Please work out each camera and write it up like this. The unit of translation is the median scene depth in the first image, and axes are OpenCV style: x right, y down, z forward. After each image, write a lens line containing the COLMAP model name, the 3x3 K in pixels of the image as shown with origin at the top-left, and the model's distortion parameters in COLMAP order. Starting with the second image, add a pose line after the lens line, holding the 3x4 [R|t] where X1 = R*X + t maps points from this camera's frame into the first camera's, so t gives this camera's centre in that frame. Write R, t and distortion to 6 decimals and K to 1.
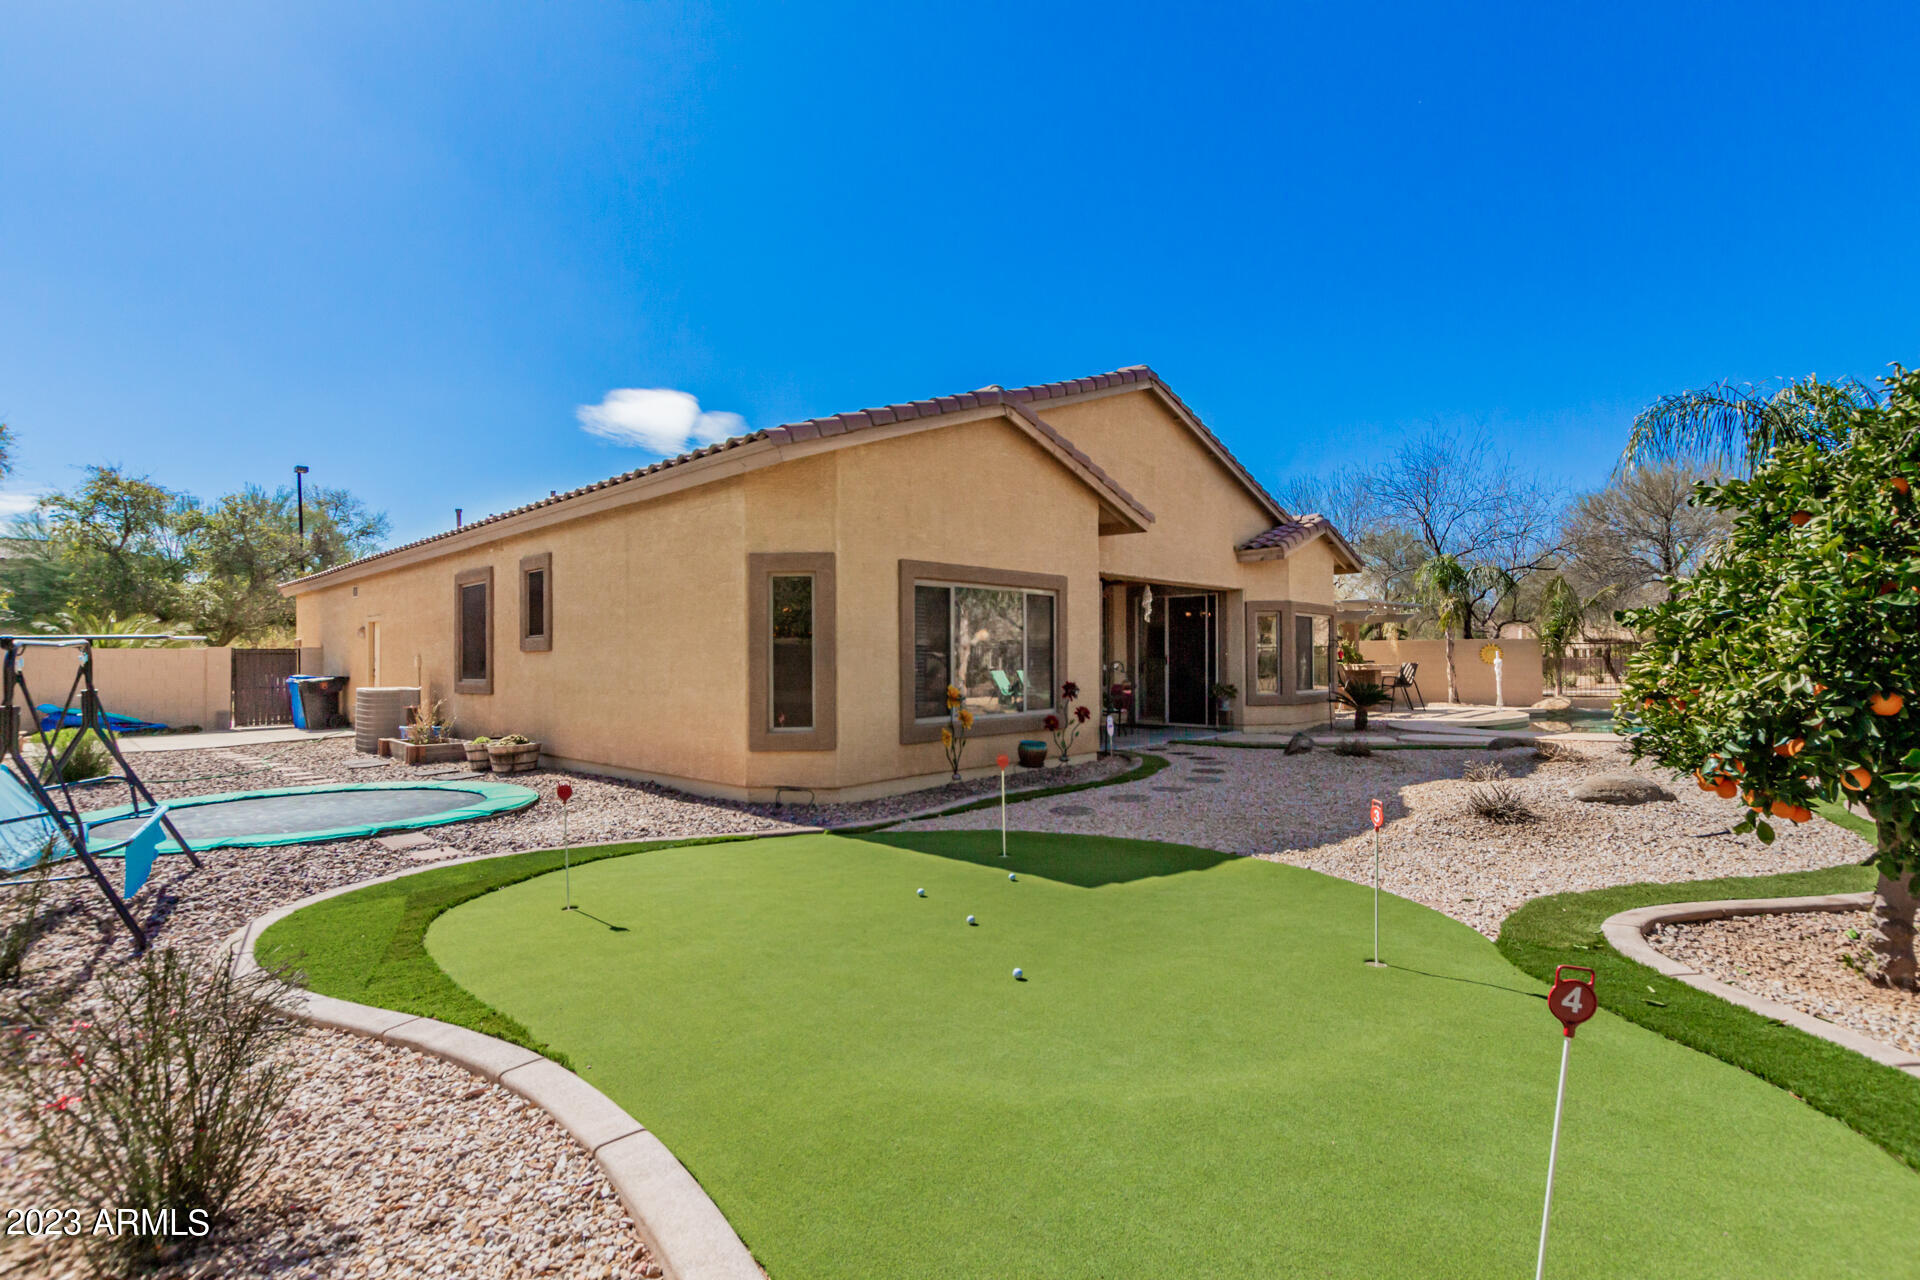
lens RADIAL K [[880.8, 0, 960.7], [0, 880.8, 651.7], [0, 0, 1]] dist [-0.003352, -0.000437]
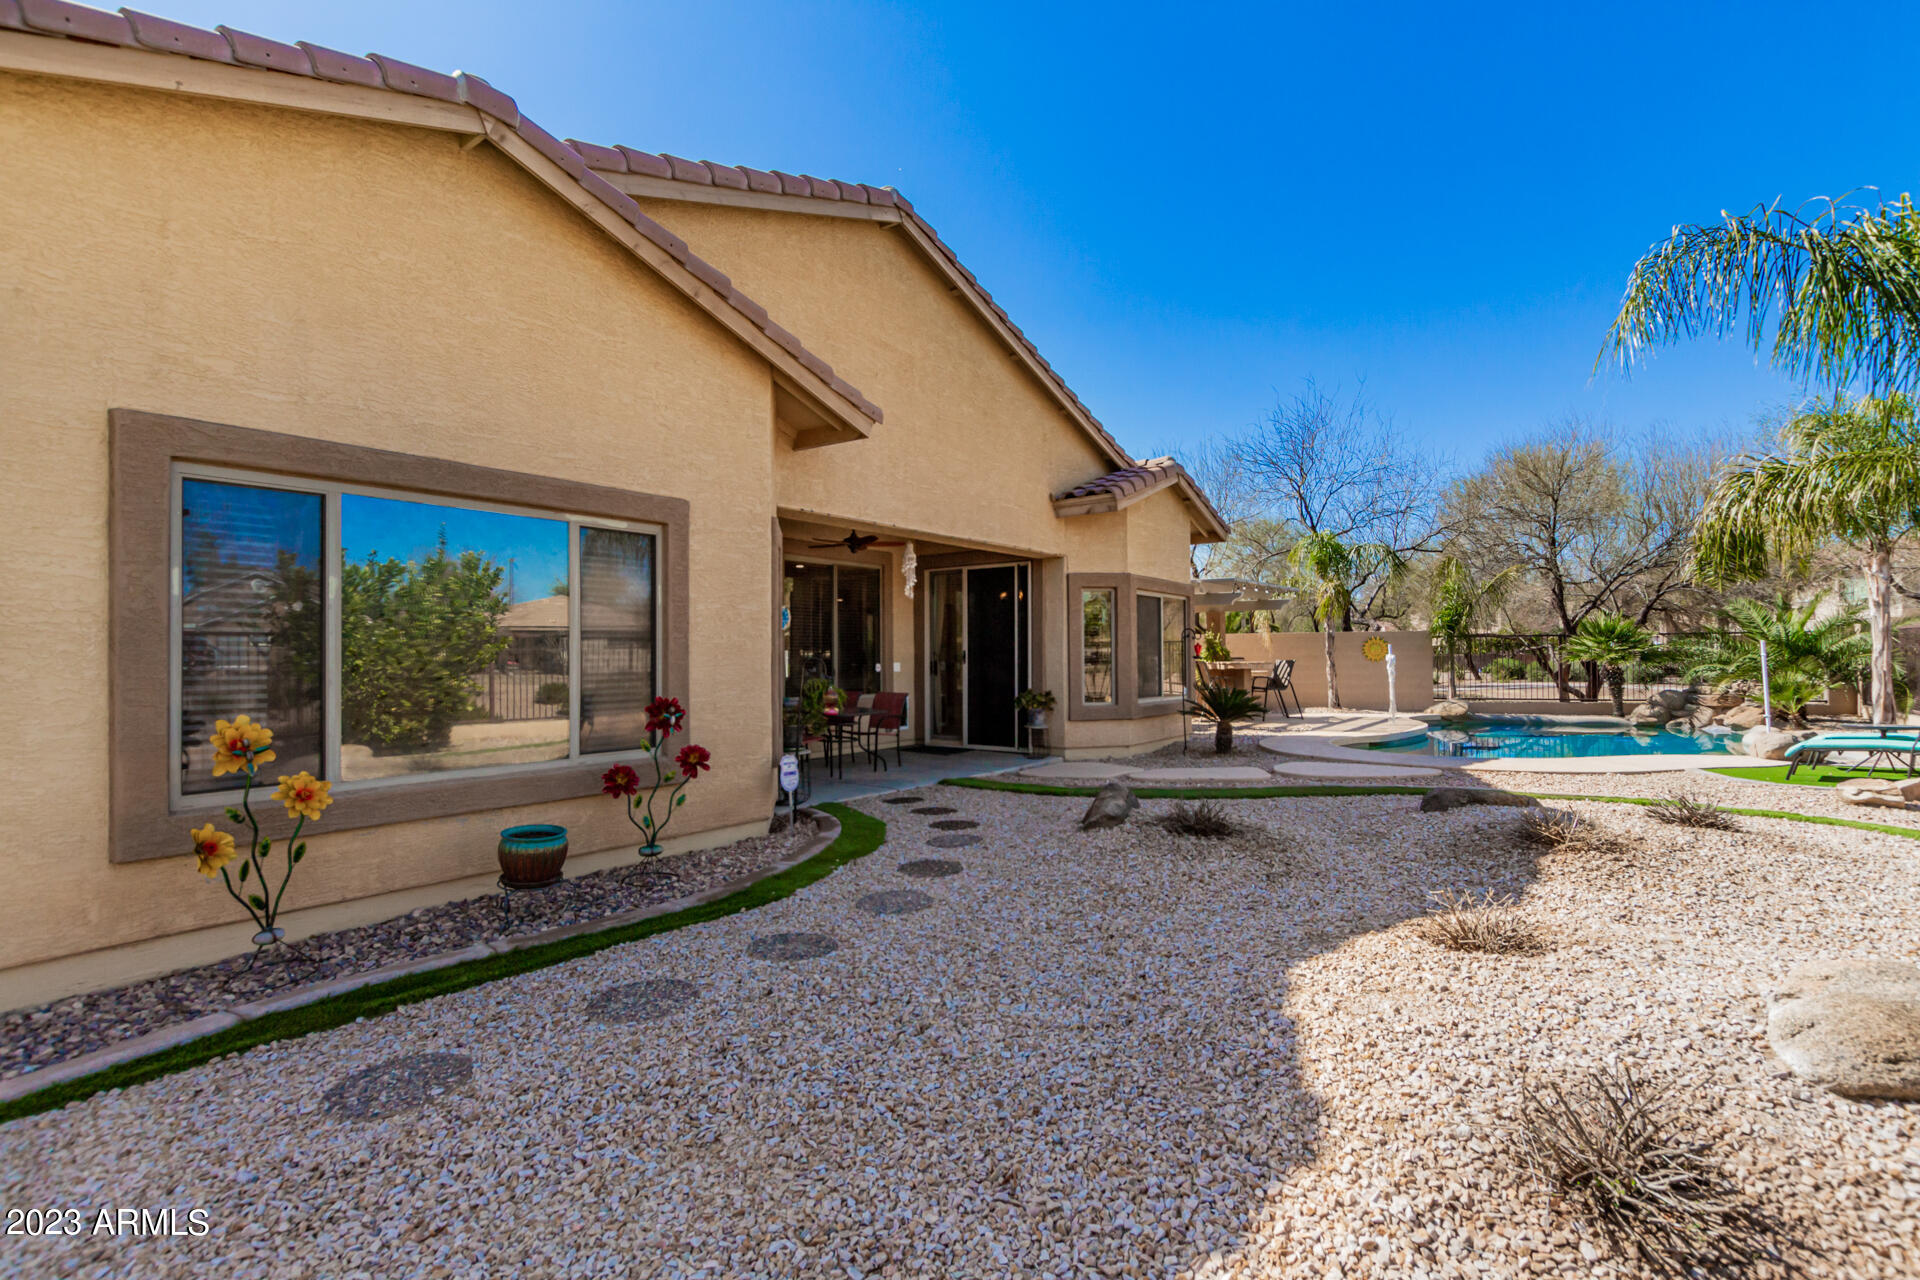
lens RADIAL K [[880.8, 0, 963.5], [0, 880.8, 648.4], [0, 0, 1]] dist [-0.003352, -0.000437]
pose [[0.991920, -0.001632, 0.126856, 0.146773], [0.001941, 0.999995, -0.002316, 0.004420], [-0.126852, 0.002544, 0.991918, 0.300399]]
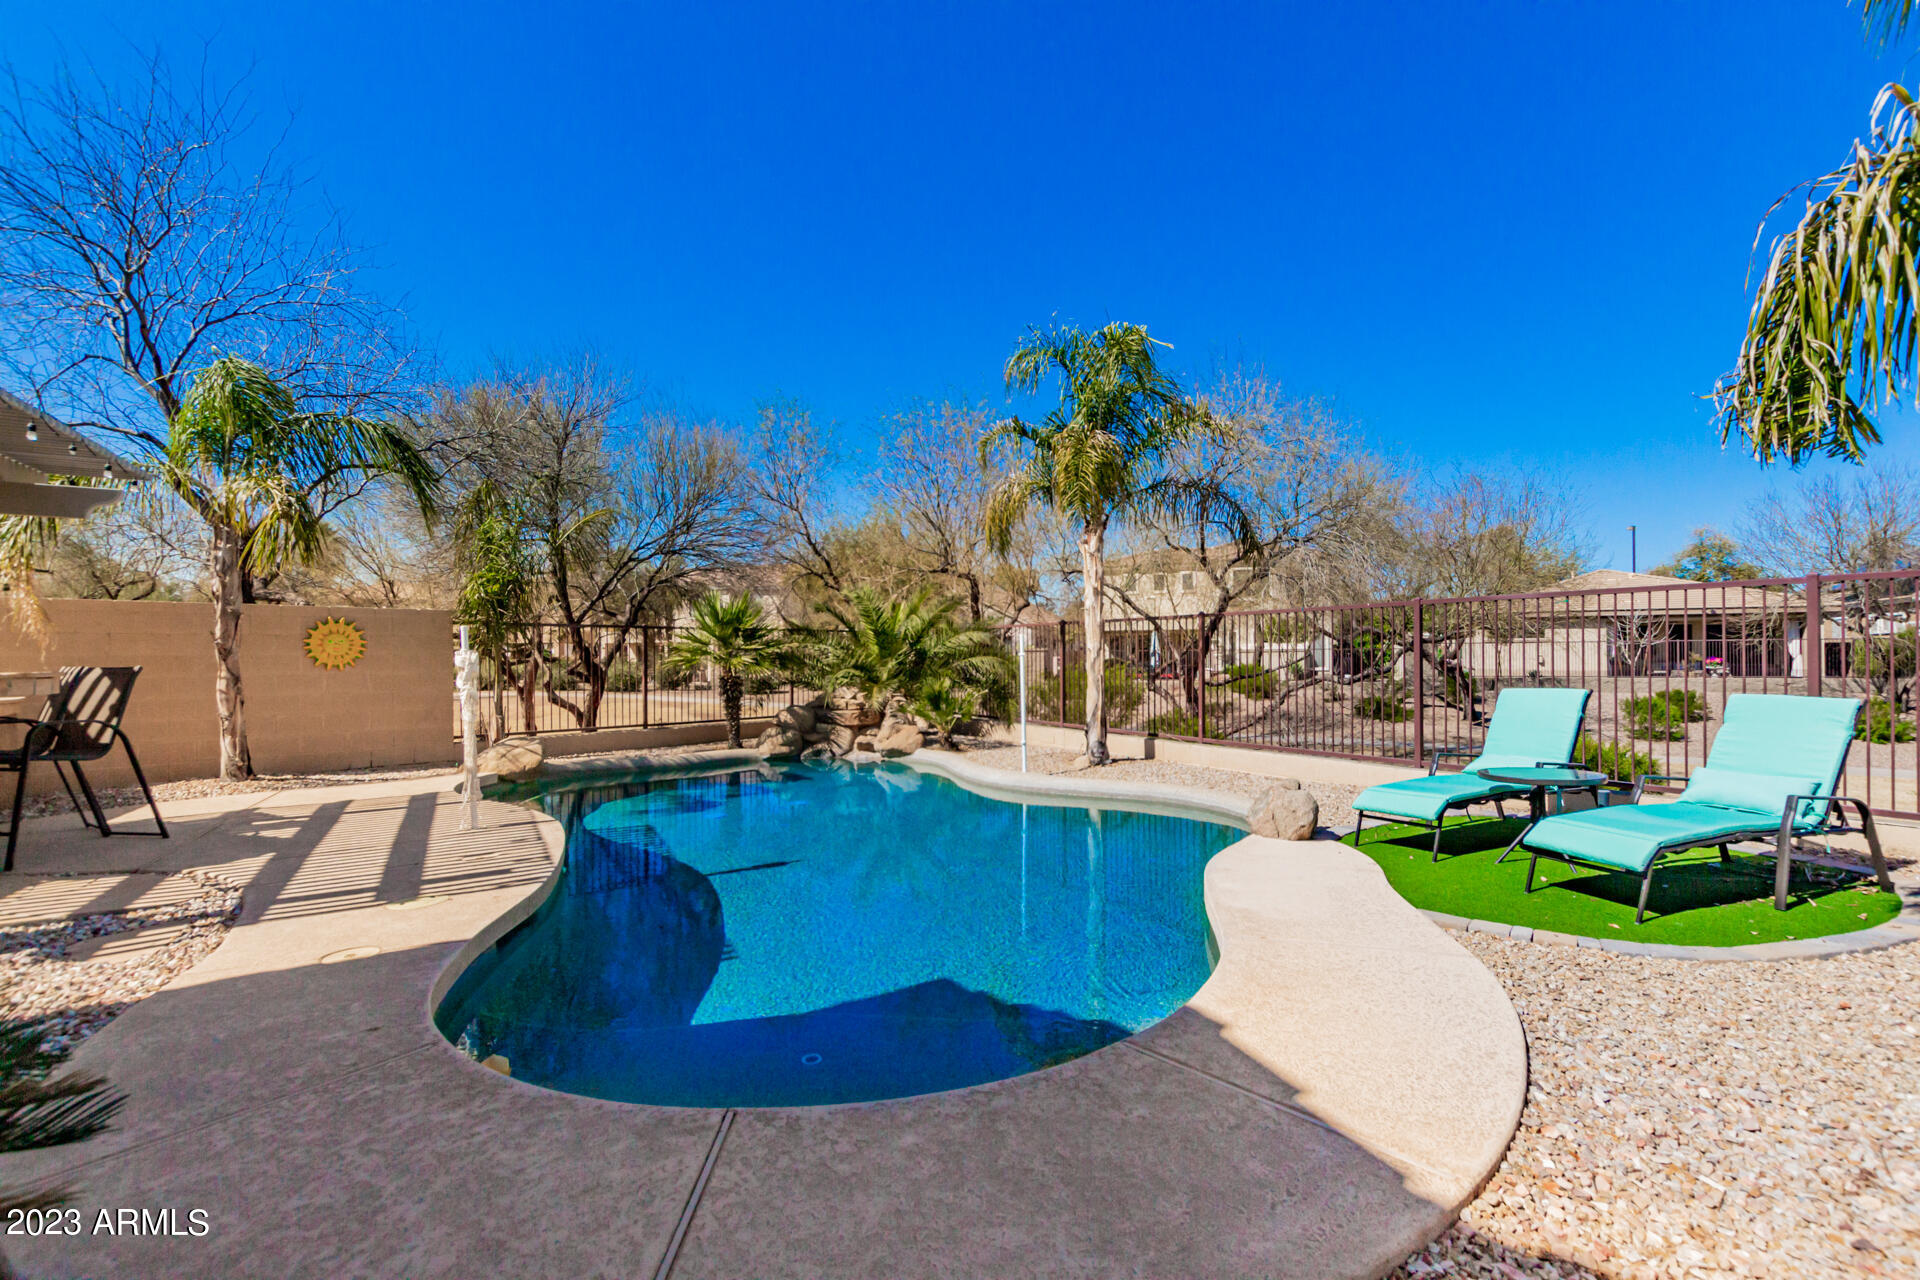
lens RADIAL K [[880.8, 0, 964.3], [0, 880.8, 645.6], [0, 0, 1]] dist [-0.003352, -0.000437]
pose [[0.278812, 0.012809, 0.960260, 0.418765], [-0.004364, 0.999918, -0.012071, 0.010467], [-0.960336, -0.000825, 0.278845, 0.862810]]
